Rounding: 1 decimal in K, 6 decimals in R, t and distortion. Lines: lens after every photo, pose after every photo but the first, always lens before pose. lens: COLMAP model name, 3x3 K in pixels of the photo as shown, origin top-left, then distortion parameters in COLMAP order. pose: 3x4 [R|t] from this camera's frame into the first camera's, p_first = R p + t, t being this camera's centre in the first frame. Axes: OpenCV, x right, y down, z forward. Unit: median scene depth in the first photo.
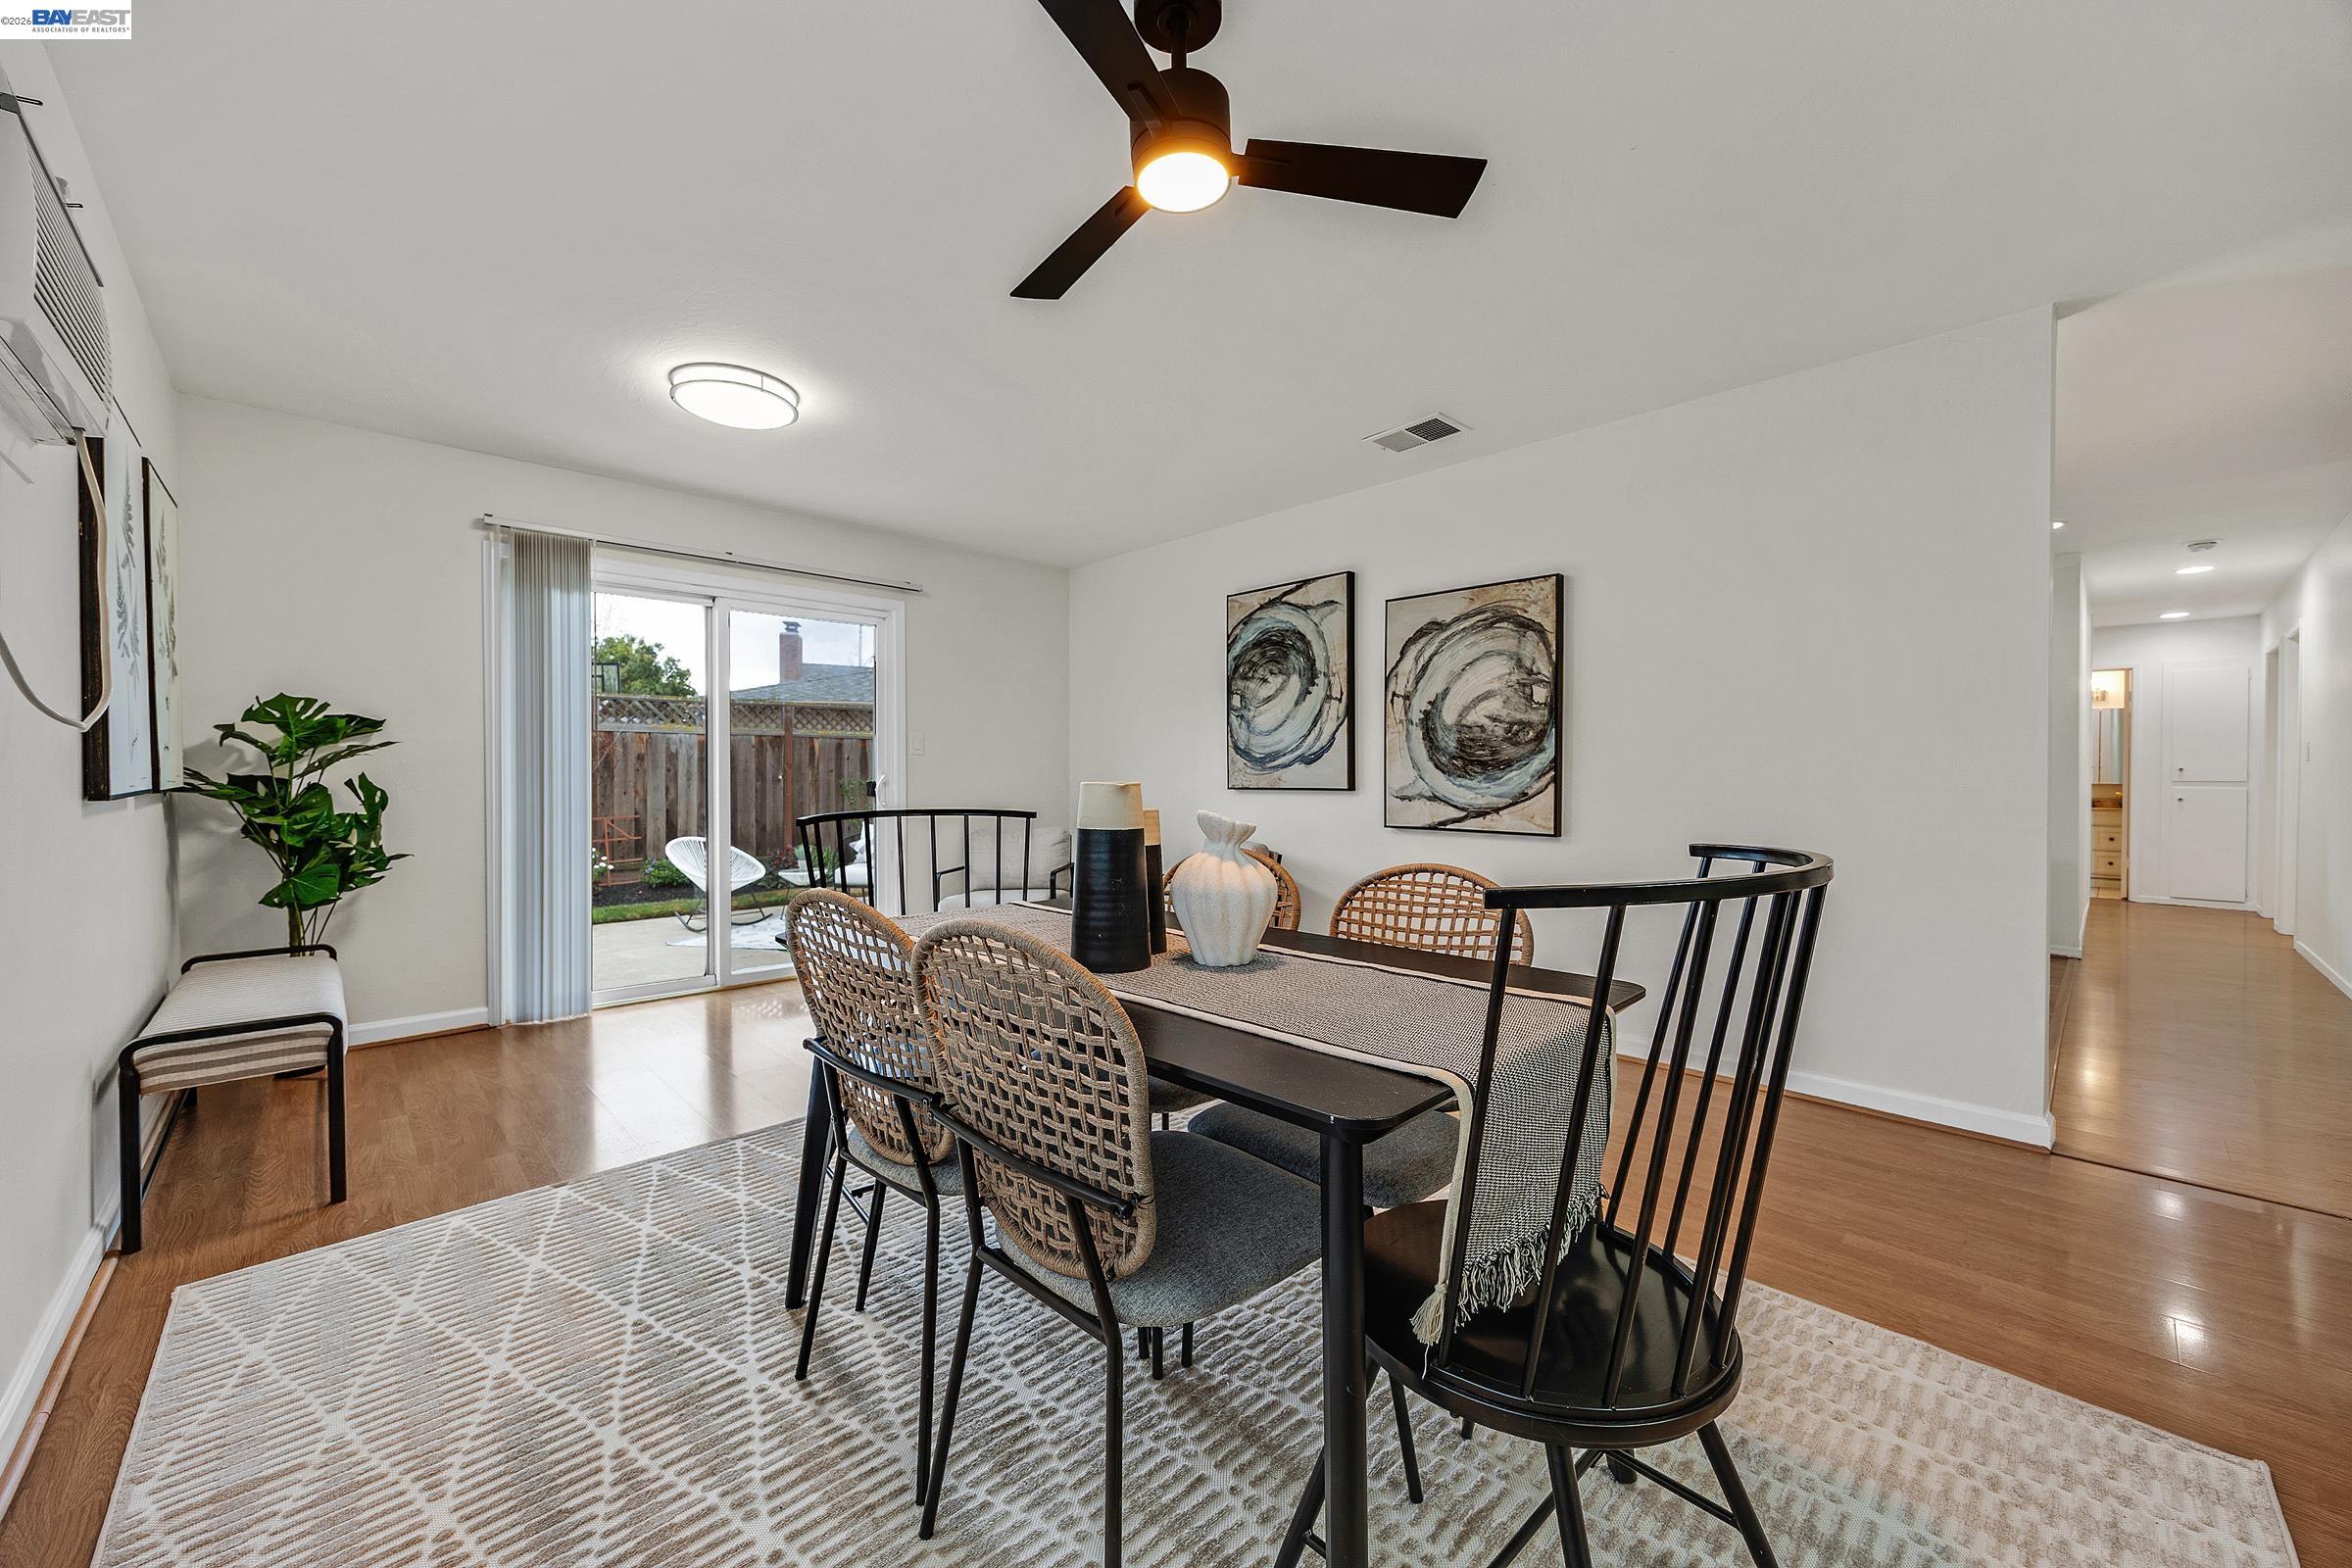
lens RADIAL K [[902.7, 0, 1176.0], [0, 902.7, 784.0], [0, 0, 1]] dist [0.001233, 0.000511]
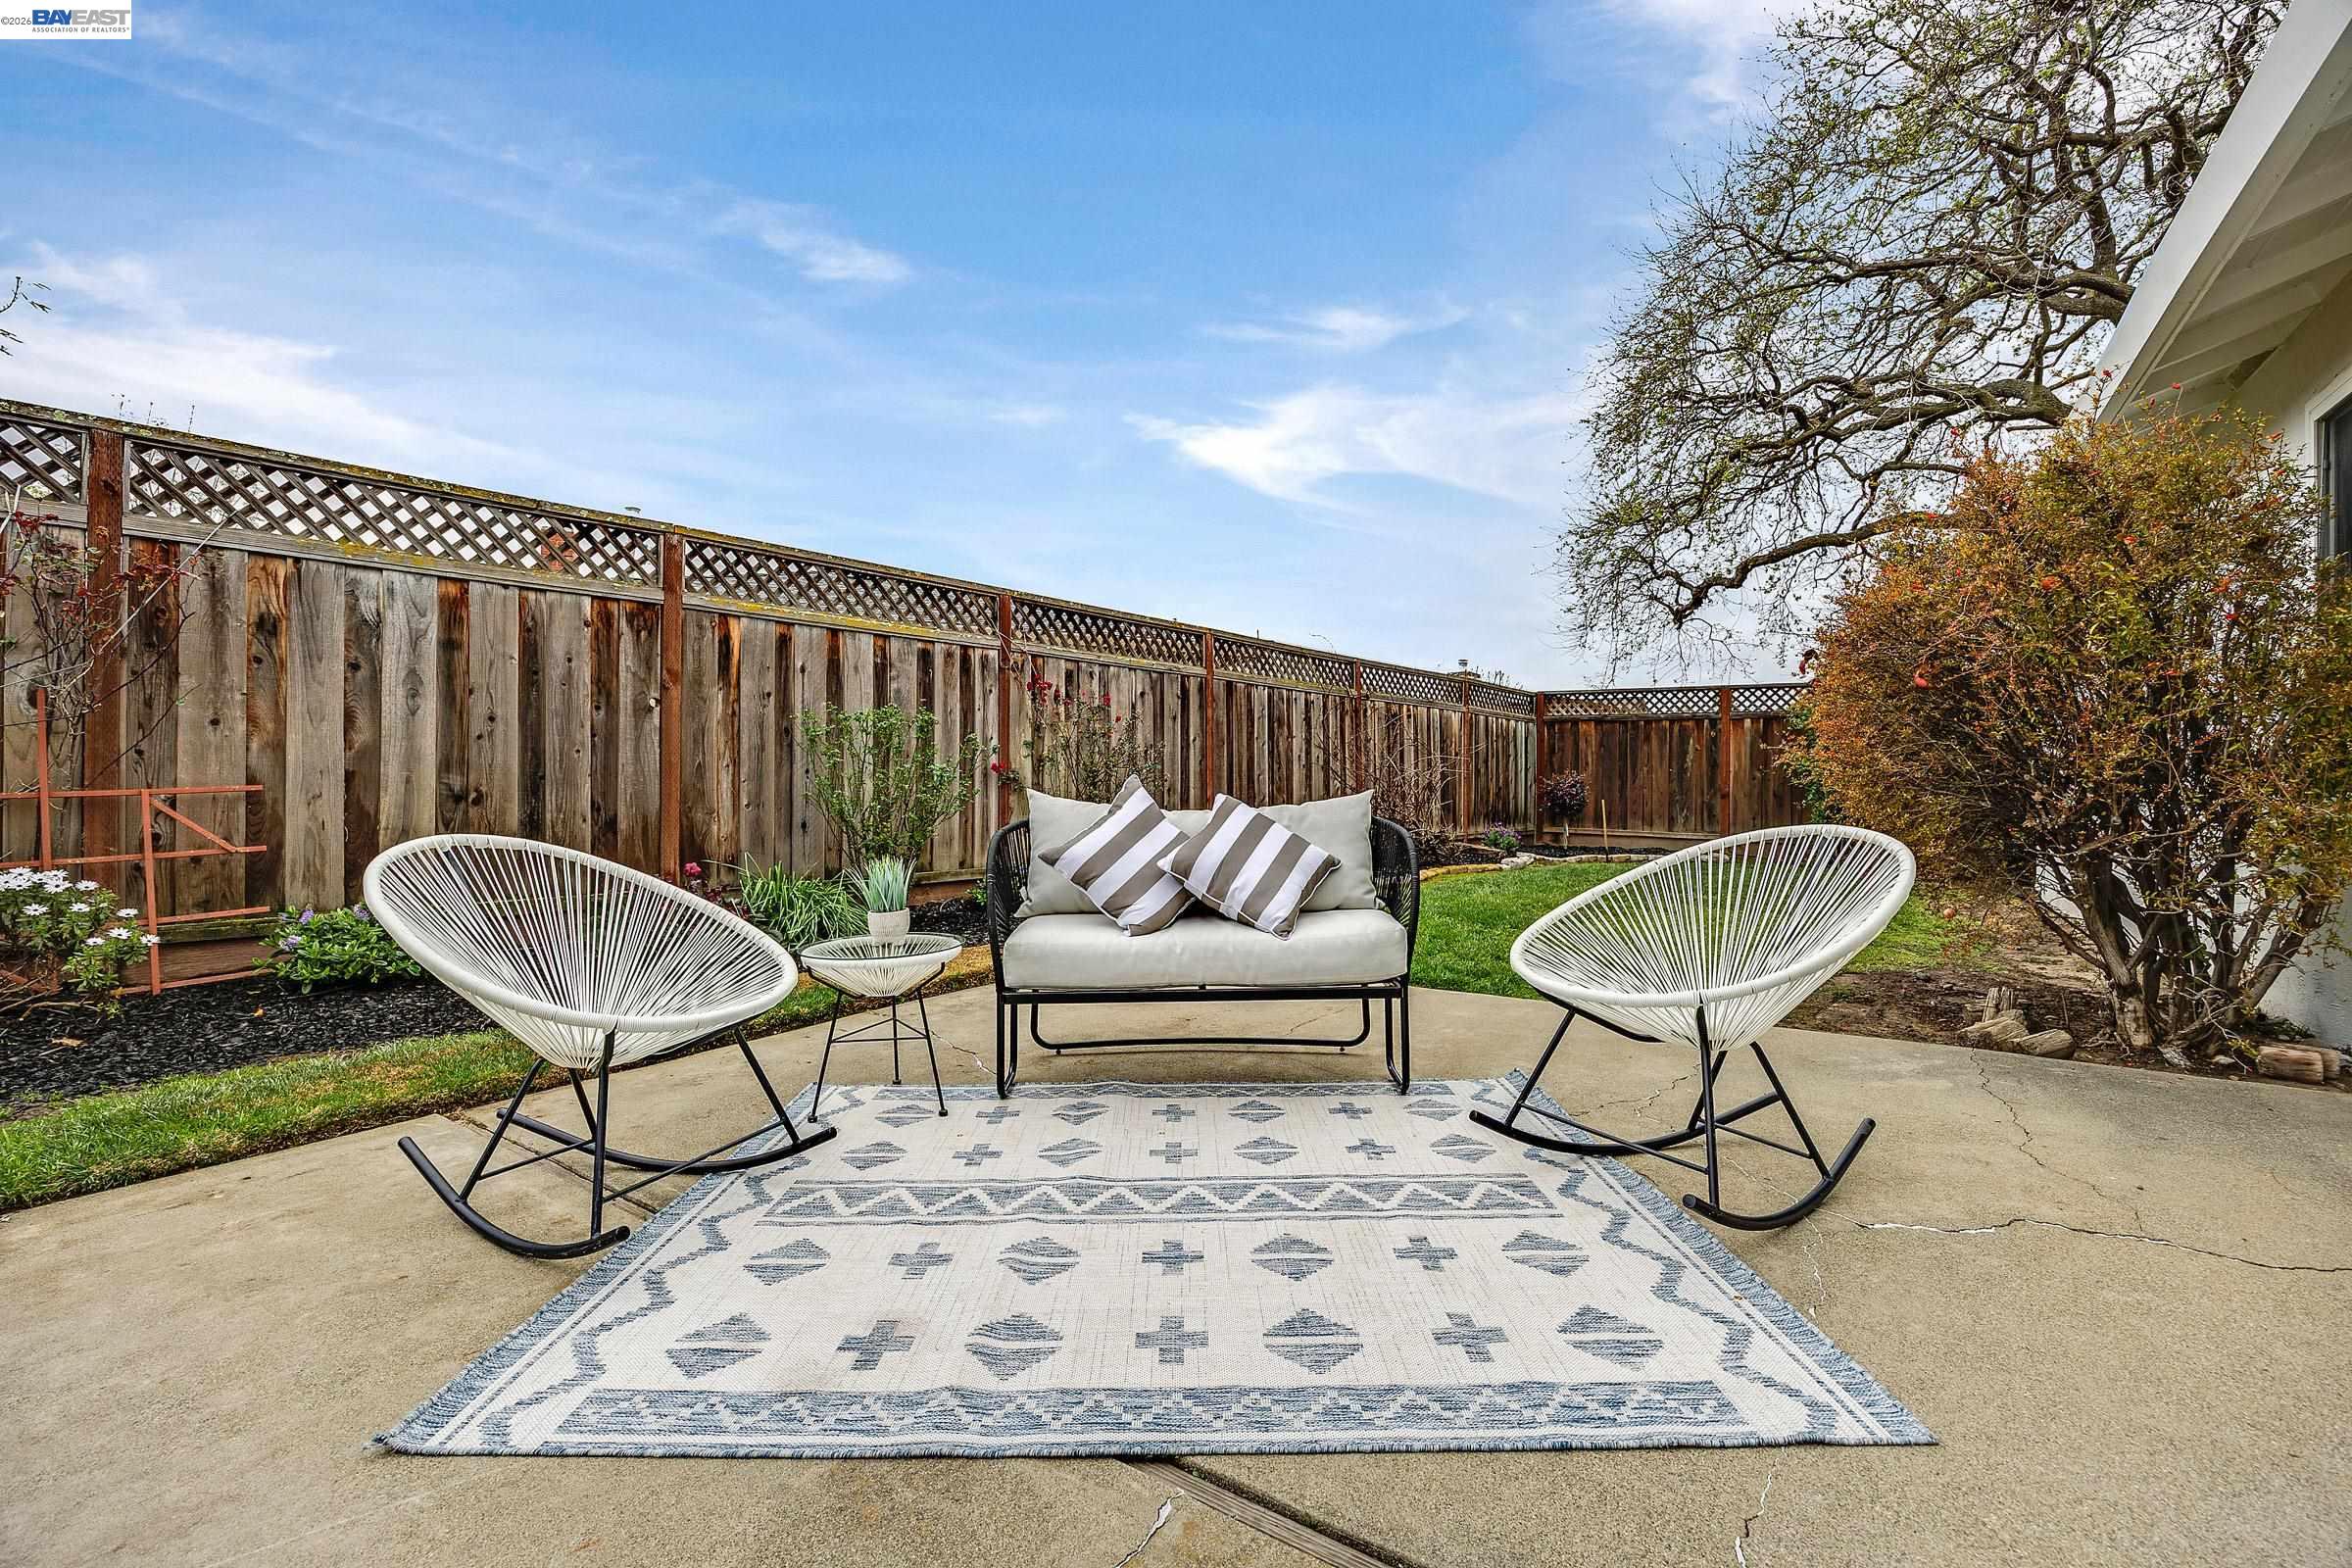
lens RADIAL K [[1030.5, 0, 1176.0], [0, 1030.5, 784.0], [0, 0, 1]] dist [-0.000891, 0.000026]
pose [[0.984870, -0.005161, 0.173218, -0.301230], [0.007879, 0.999856, -0.015006, 0.041537], [-0.173116, 0.016144, 0.984769, 0.523290]]
